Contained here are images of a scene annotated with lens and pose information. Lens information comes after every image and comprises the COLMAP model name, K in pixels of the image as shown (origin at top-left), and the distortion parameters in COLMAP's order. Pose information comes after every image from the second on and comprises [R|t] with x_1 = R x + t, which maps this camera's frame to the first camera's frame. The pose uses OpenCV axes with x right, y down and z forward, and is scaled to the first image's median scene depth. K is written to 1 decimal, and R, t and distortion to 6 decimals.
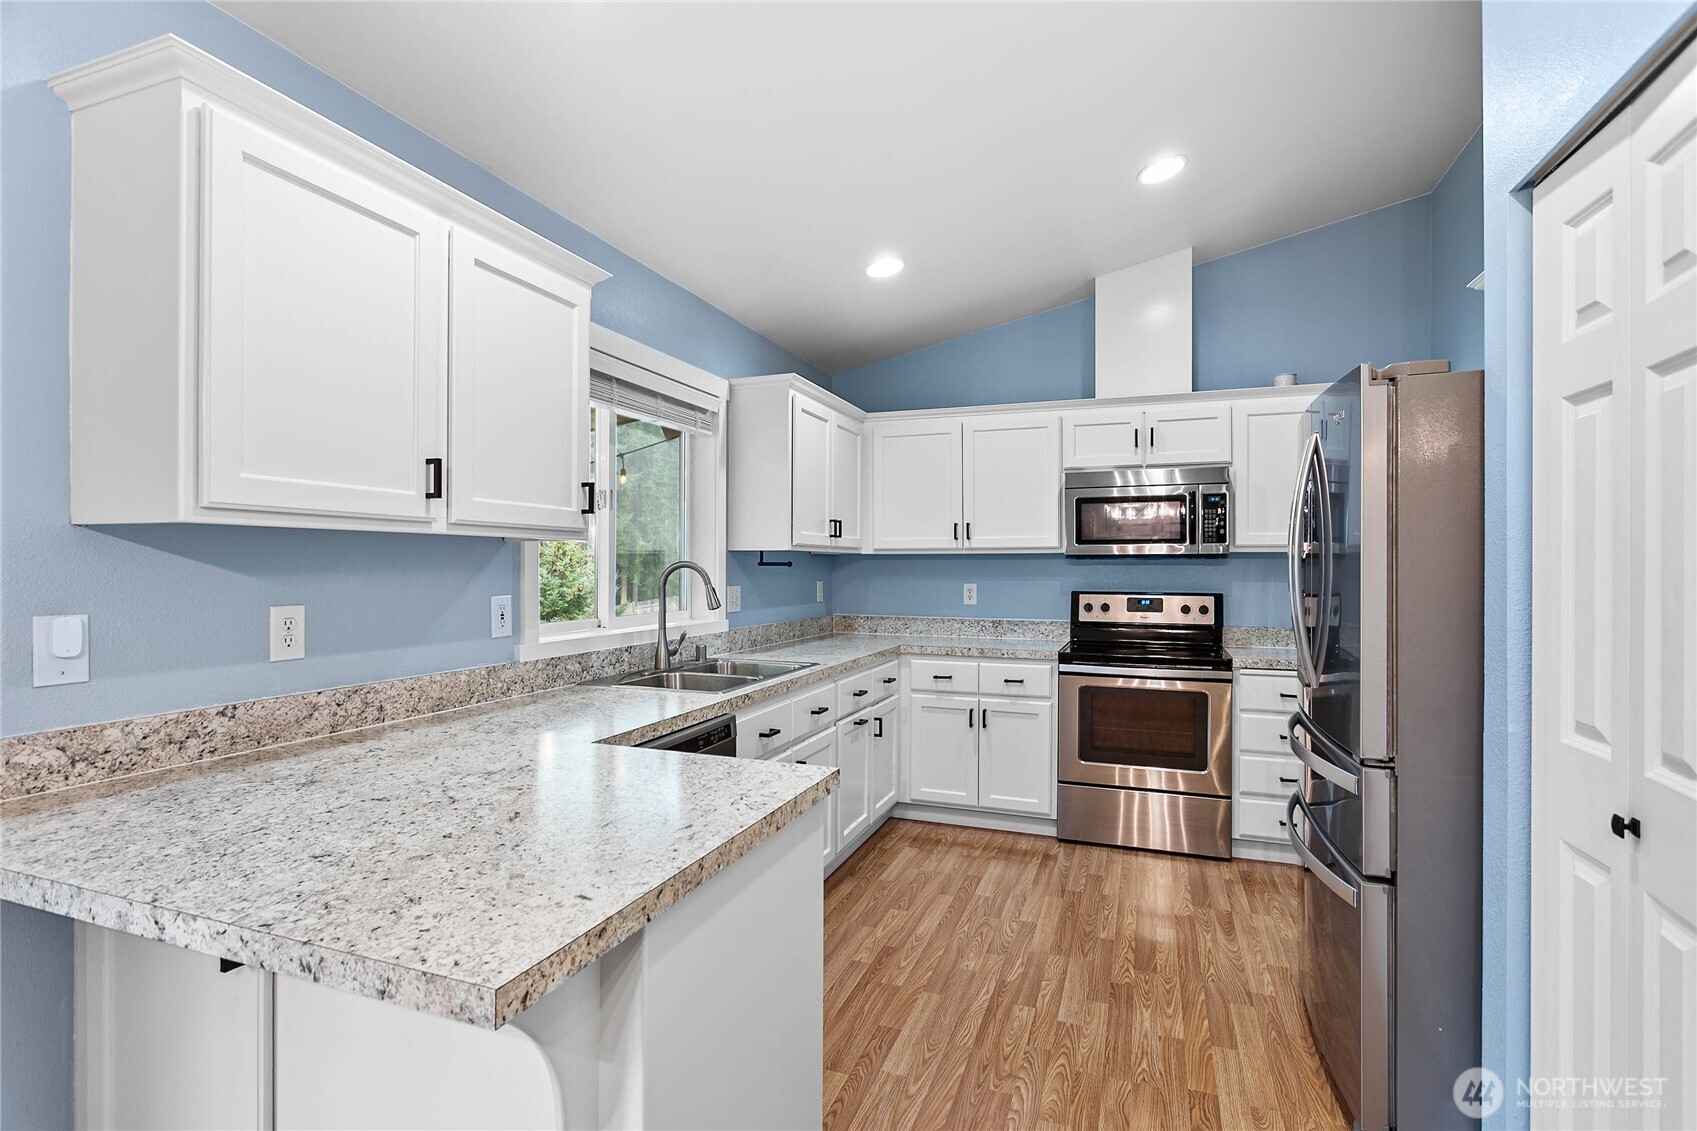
lens RADIAL K [[809.1, 0, 844.7], [0, 809.1, 566.4], [0, 0, 1]] dist [-0.021168, 0.008963]
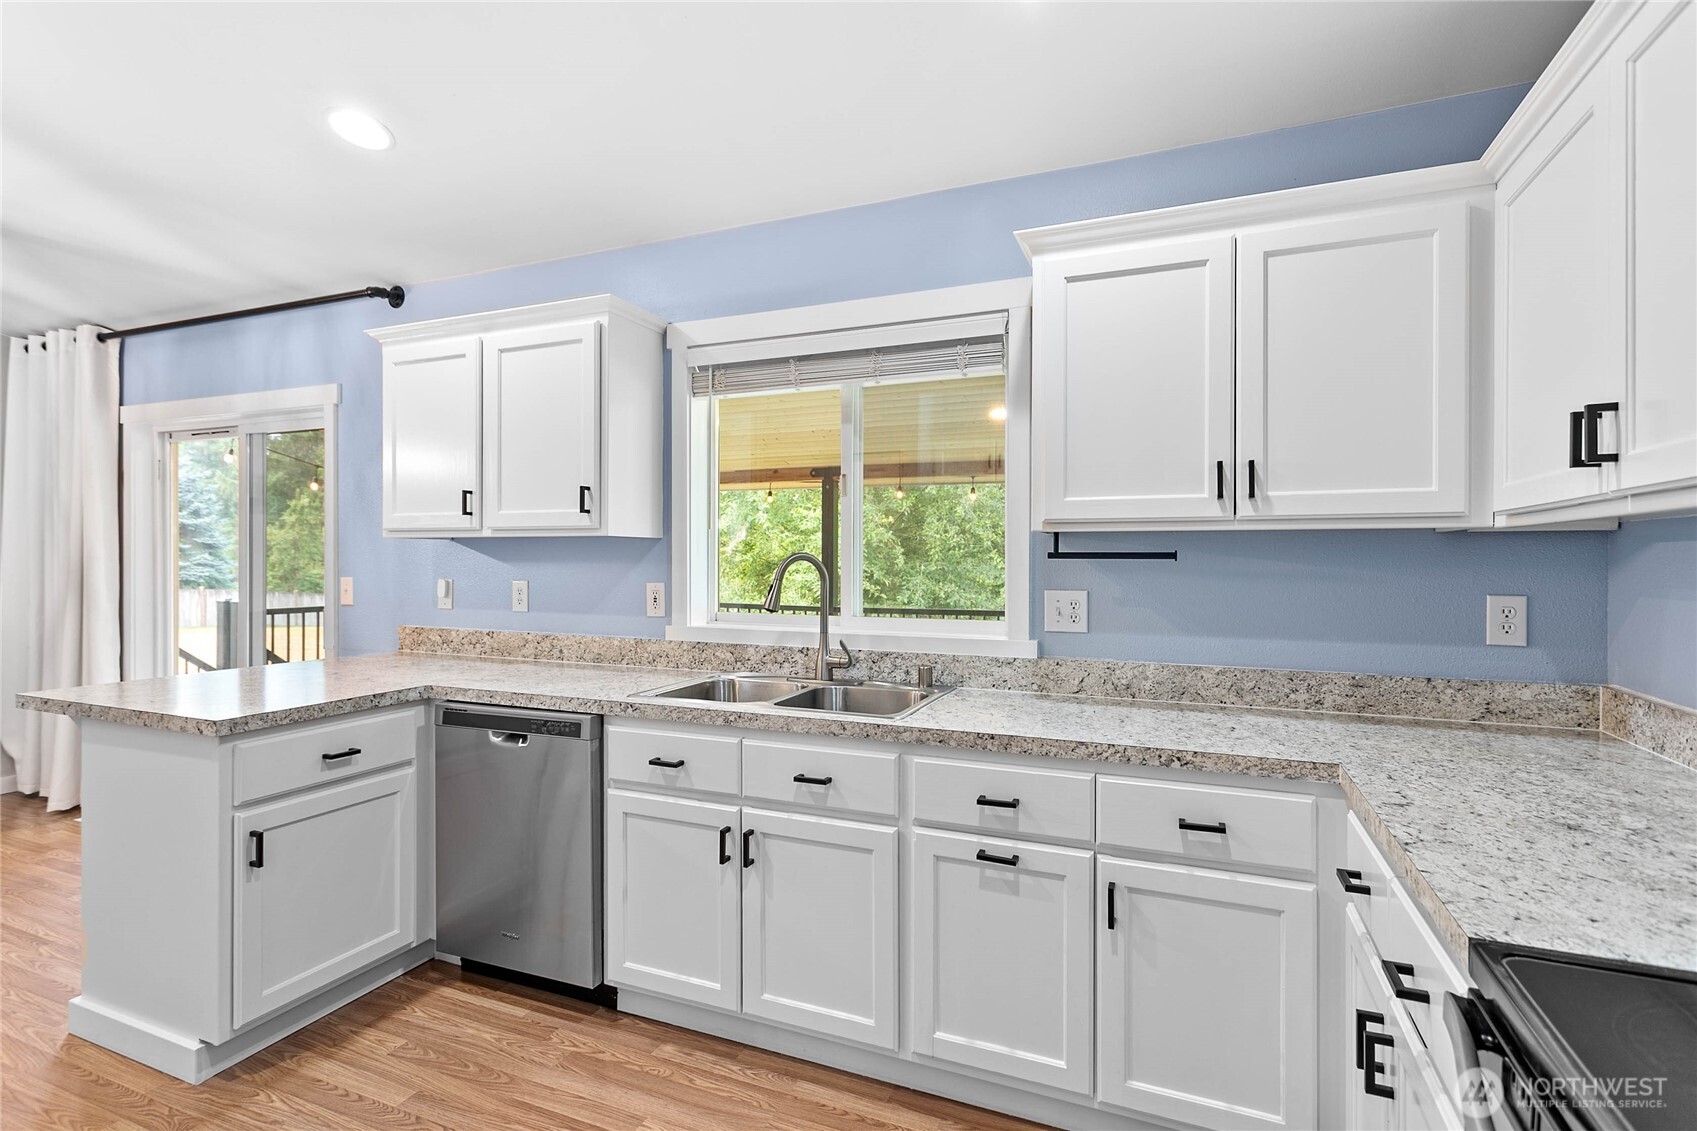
lens RADIAL K [[801.9, 0, 848.5], [0, 801.9, 565.5], [0, 0, 1]] dist [-0.003266, 0.001234]
pose [[-0.039859, 0.001722, -0.999204, 0.518650], [-0.003733, 0.999991, 0.001873, 0.004162], [0.999198, 0.003805, -0.039852, 0.893397]]
